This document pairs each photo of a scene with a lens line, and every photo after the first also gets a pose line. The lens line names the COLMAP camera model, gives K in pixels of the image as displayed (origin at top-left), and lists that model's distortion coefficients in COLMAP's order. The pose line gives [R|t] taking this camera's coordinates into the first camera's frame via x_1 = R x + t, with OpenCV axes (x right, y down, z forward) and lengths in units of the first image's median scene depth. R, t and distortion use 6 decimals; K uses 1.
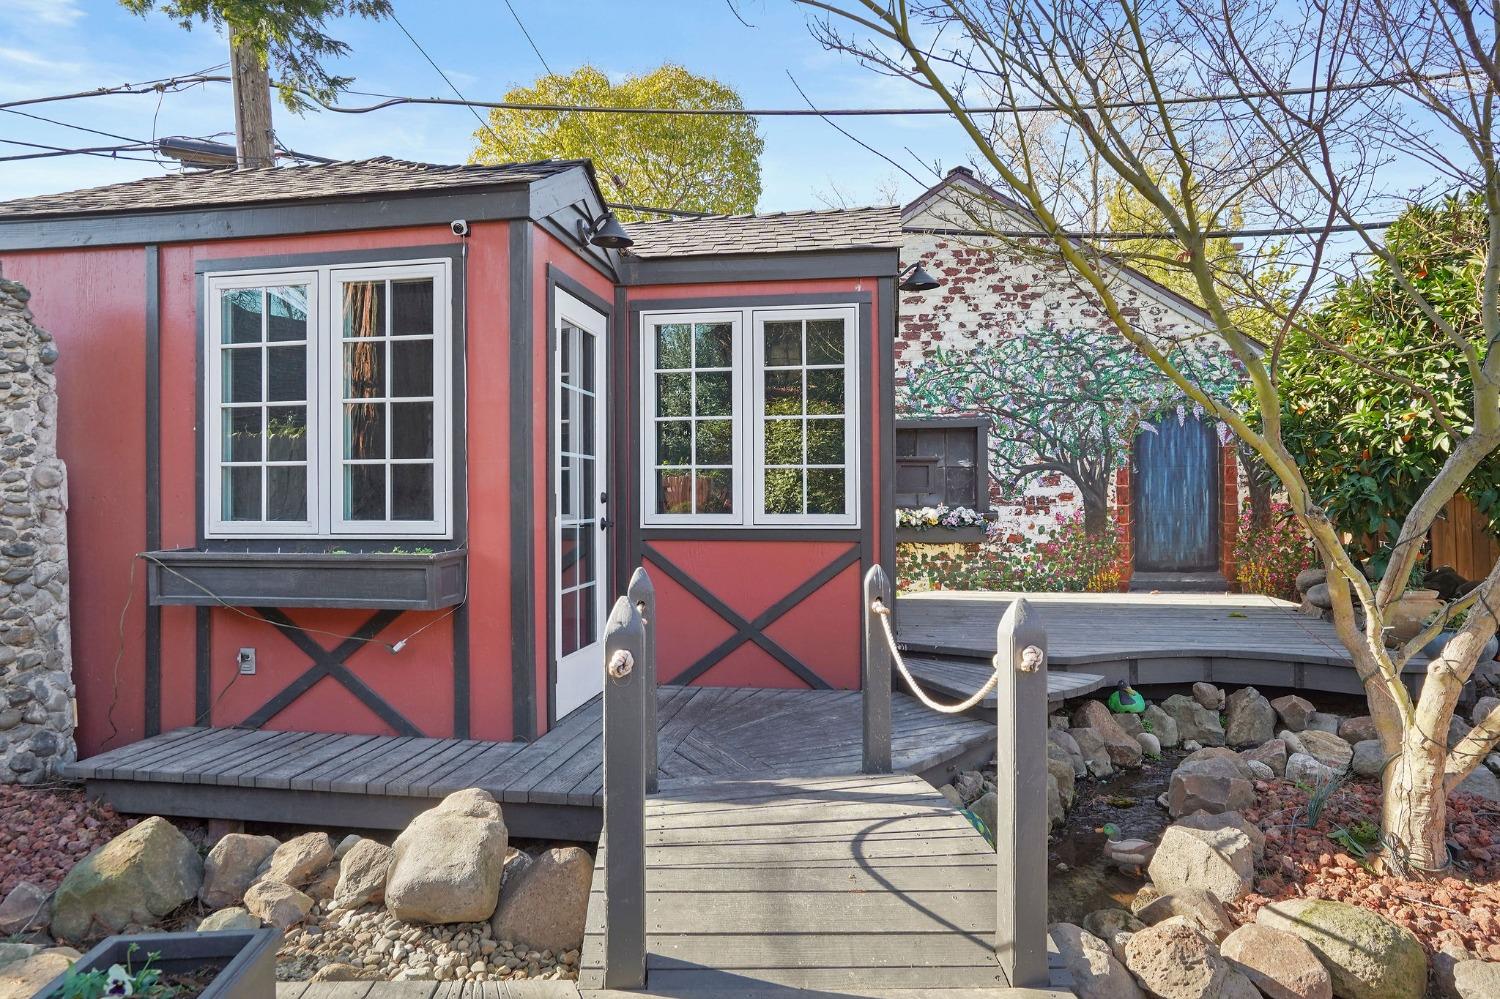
lens RADIAL K [[858.2, 0, 731.6], [0, 858.2, 483.3], [0, 0, 1]] dist [-0.035356, 0.033643]
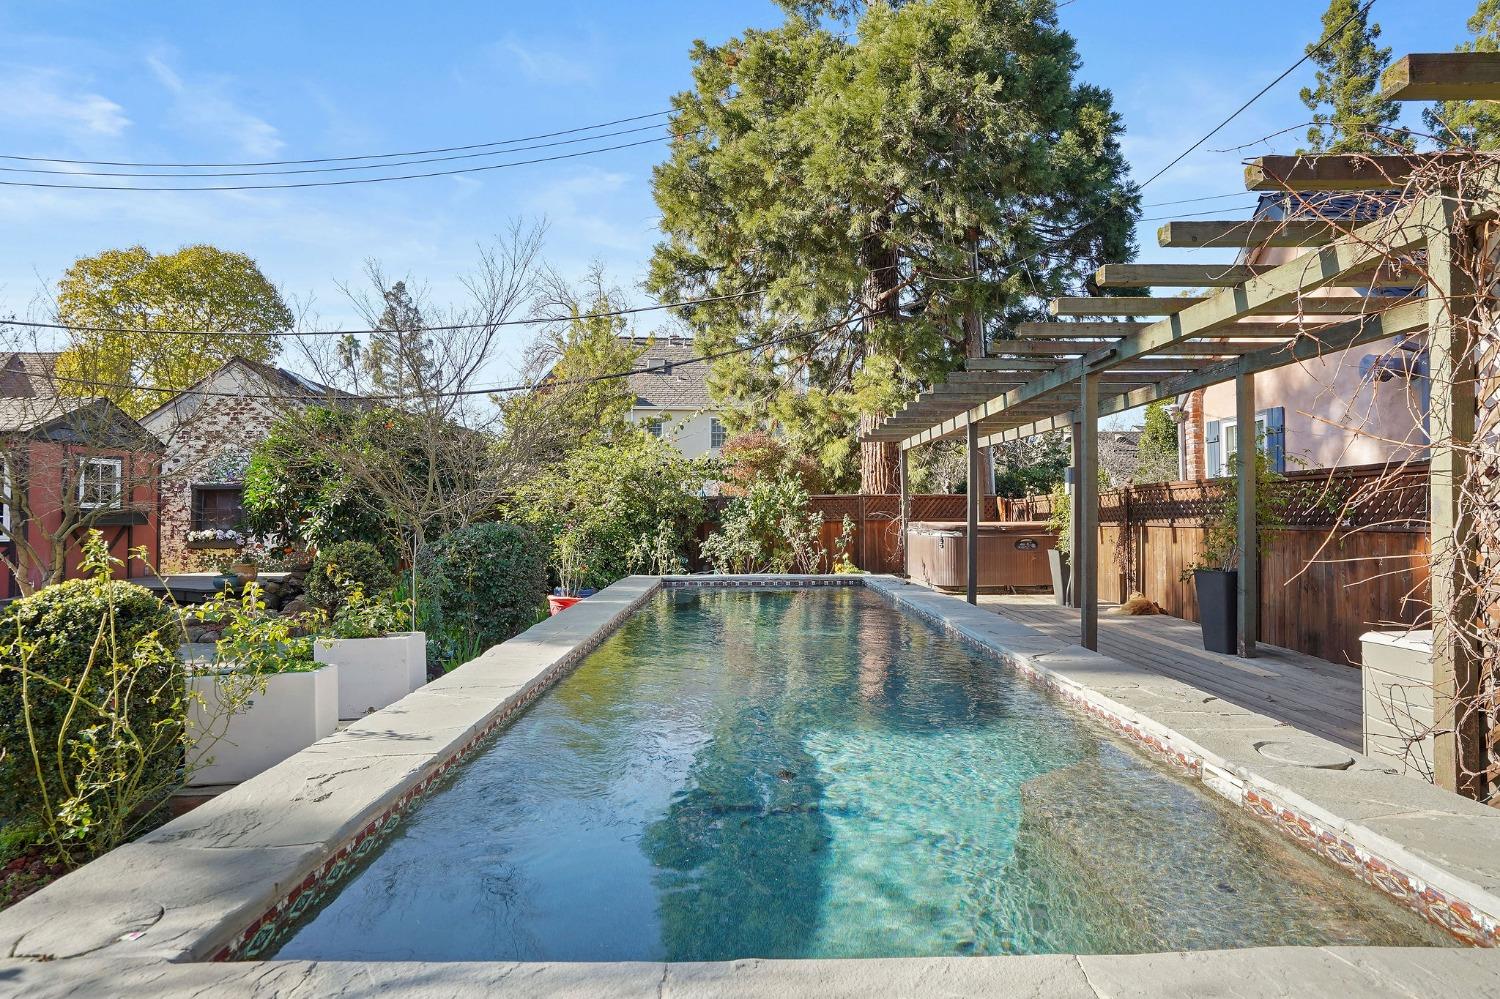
lens RADIAL K [[811.0, 0, 750.0], [0, 811.0, 499.5], [0, 0, 1]] dist [-0.060988, 0.039581]
pose [[0.985544, 0.005257, 0.169336, 1.913448], [-0.004657, 0.999981, -0.003937, -0.068751], [-0.169353, 0.003092, 0.985551, -1.689165]]
